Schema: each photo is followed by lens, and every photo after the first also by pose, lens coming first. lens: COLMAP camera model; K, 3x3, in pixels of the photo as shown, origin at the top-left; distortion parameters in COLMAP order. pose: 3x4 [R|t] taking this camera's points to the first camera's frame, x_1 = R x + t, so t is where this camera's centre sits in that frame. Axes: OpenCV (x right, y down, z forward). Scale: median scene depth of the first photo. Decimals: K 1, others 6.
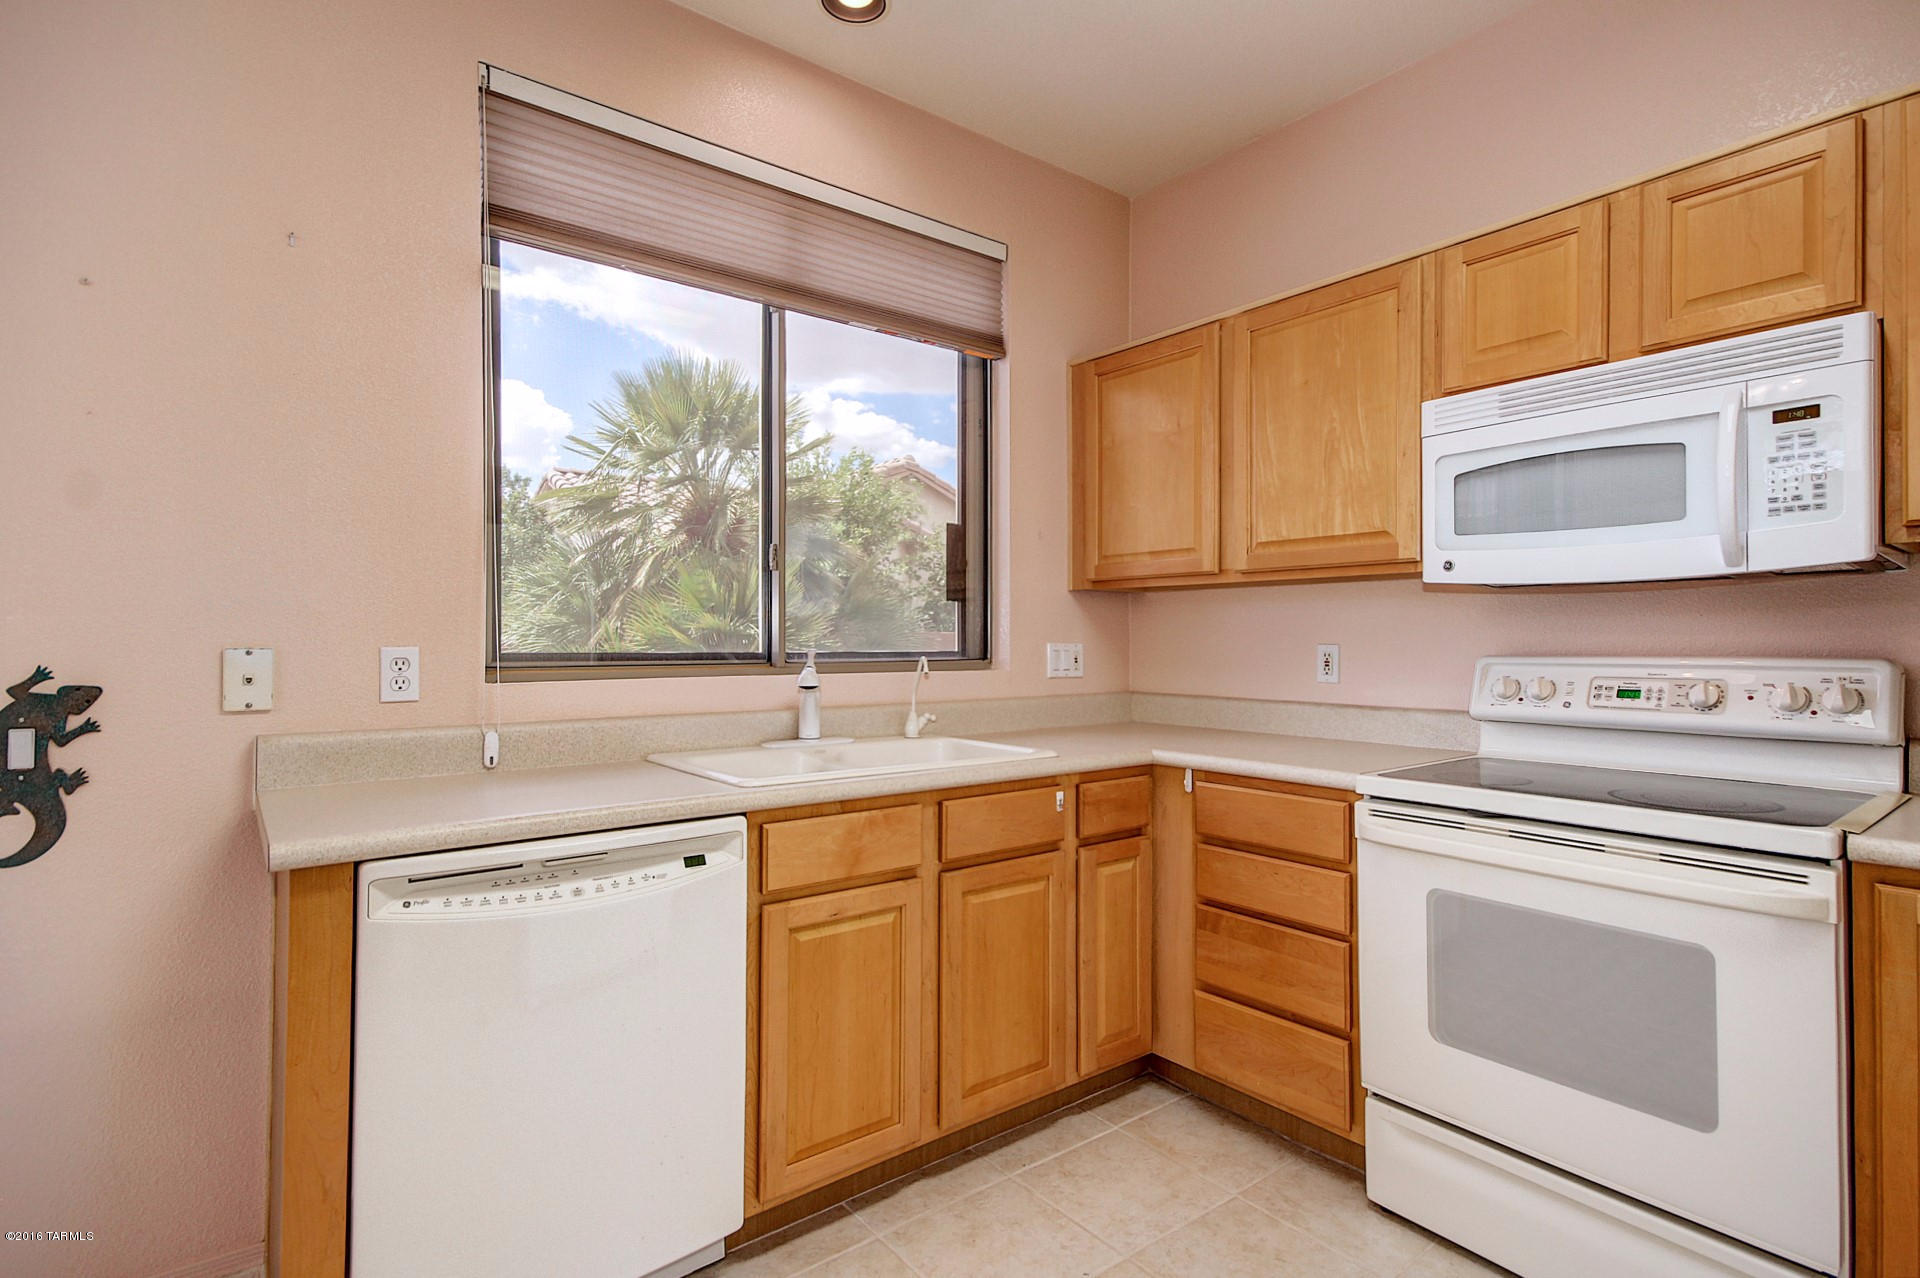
lens RADIAL K [[922.6, 0, 960.0], [0, 922.6, 639.0], [0, 0, 1]] dist [0.021724, -0.020616]
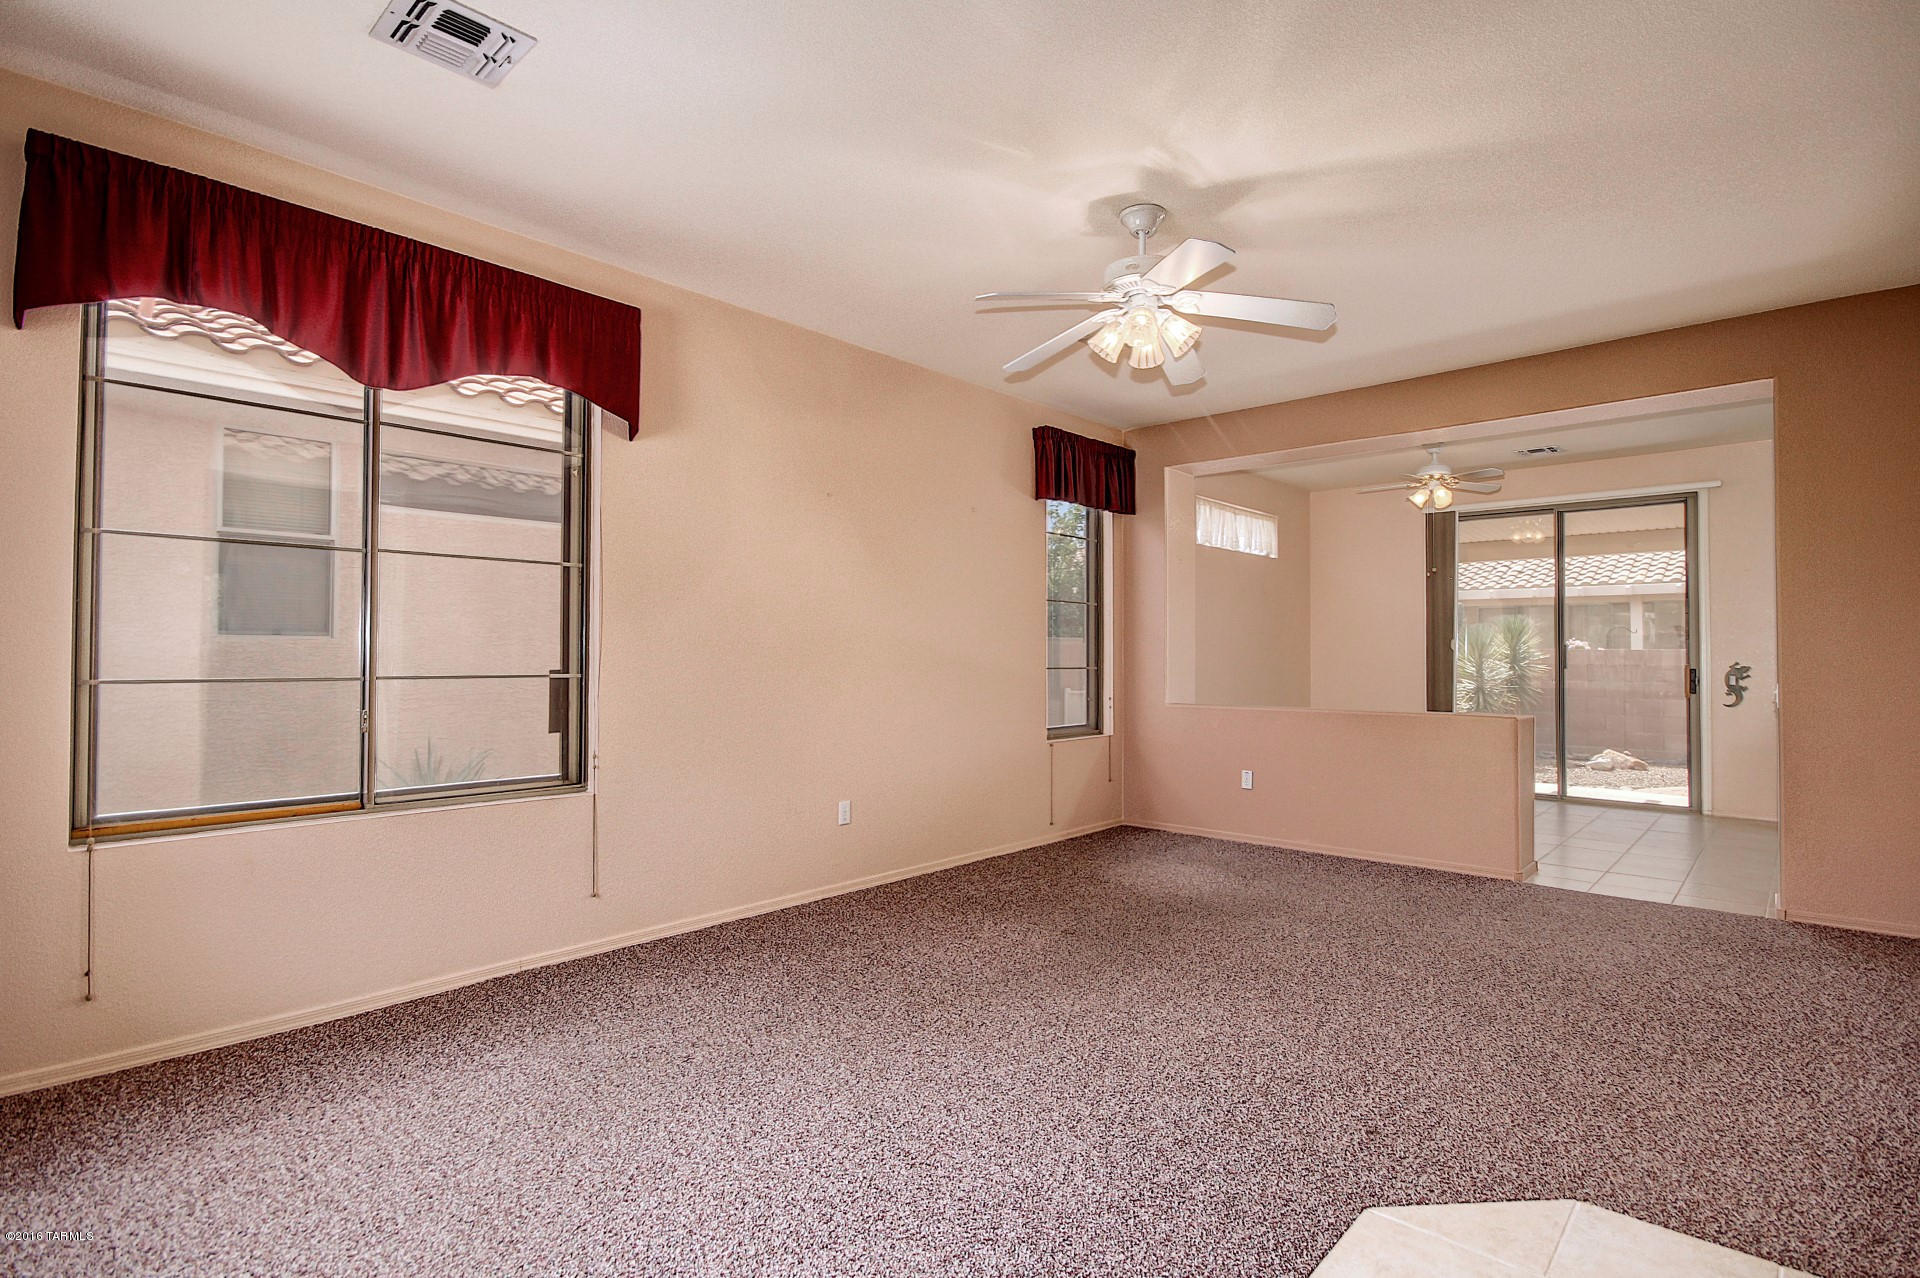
lens RADIAL K [[922.6, 0, 960.0], [0, 922.6, 639.0], [0, 0, 1]] dist [0.021724, -0.020616]
pose [[0.157635, -0.018880, -0.987317, 2.124879], [0.000014, 0.999817, -0.019117, 0.006064], [0.987497, 0.003000, 0.157607, -2.560815]]
